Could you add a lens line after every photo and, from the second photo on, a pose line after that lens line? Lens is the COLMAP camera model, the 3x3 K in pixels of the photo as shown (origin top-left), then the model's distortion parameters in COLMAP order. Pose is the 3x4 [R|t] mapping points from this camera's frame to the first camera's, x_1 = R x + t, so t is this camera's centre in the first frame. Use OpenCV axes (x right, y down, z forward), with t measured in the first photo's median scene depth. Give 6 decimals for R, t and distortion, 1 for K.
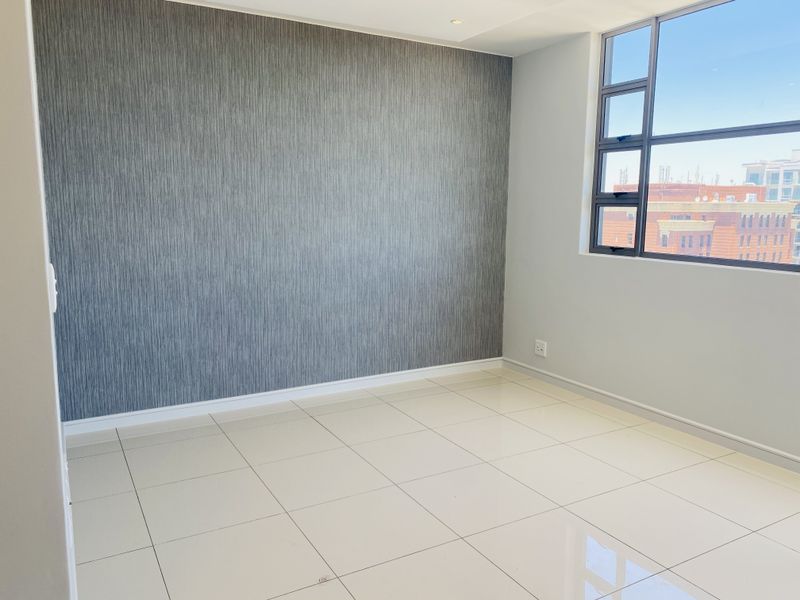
lens RADIAL K [[612.4, 0, 400.0], [0, 612.4, 300.0], [0, 0, 1]] dist [0.106396, -0.214114]
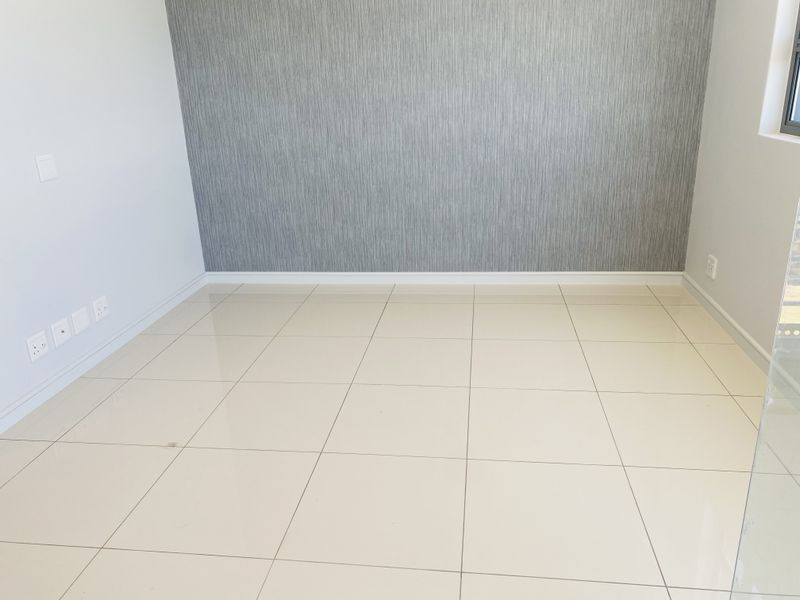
lens RADIAL K [[612.4, 0, 400.0], [0, 612.4, 300.0], [0, 0, 1]] dist [0.106396, -0.214114]
pose [[0.788497, 0.165772, -0.592276, 0.436264], [-0.047045, 0.976427, 0.210661, -0.023258], [0.613236, -0.138242, 0.777709, 0.231781]]
